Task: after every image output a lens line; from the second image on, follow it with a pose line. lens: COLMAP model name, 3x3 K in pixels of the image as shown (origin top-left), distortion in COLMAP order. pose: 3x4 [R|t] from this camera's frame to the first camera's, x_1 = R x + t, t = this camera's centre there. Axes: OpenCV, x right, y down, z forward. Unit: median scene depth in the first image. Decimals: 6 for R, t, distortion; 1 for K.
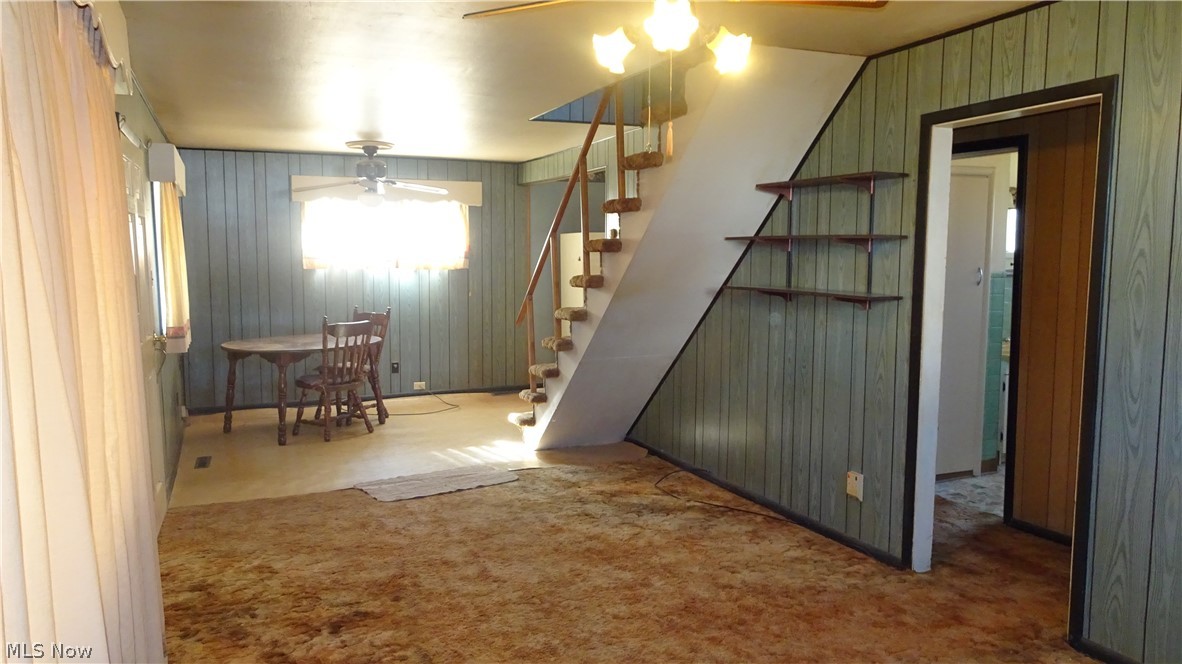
lens RADIAL K [[840.2, 0, 597.0], [0, 840.2, 335.0], [0, 0, 1]] dist [0.024575, 0.003357]
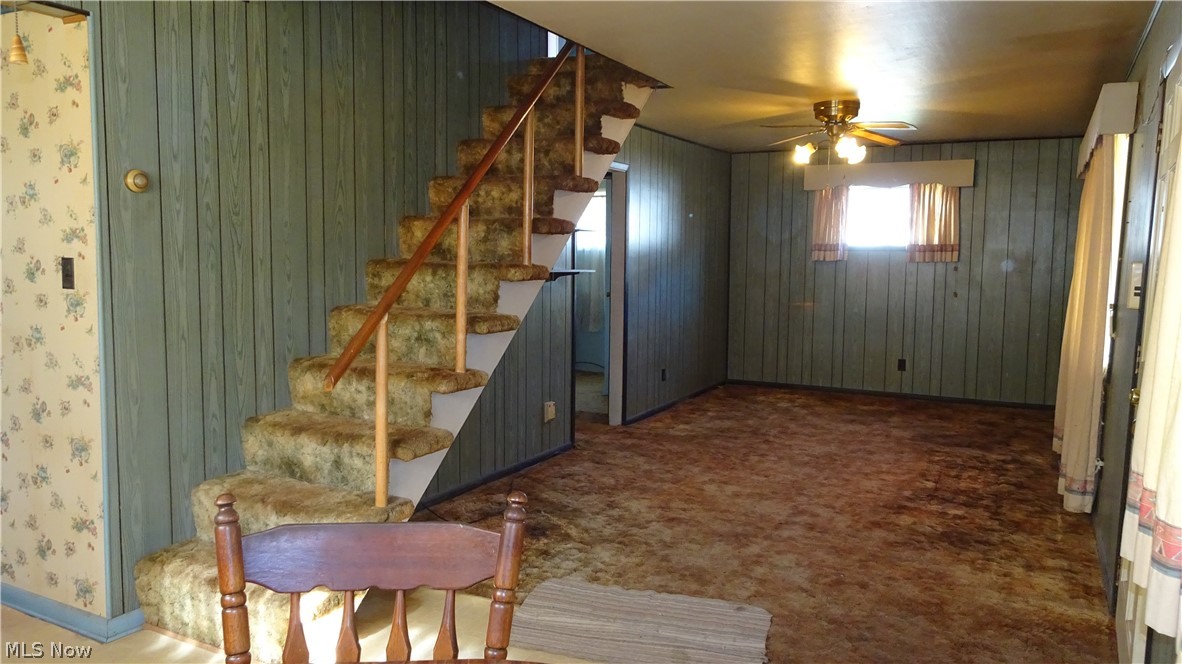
lens RADIAL K [[840.2, 0, 598.0], [0, 840.2, 335.4], [0, 0, 1]] dist [0.024575, 0.003357]
pose [[-0.611423, -0.078372, 0.787414, -0.769377], [0.078975, 0.984071, 0.159269, -0.144314], [-0.787353, 0.159567, -0.595494, 1.673333]]
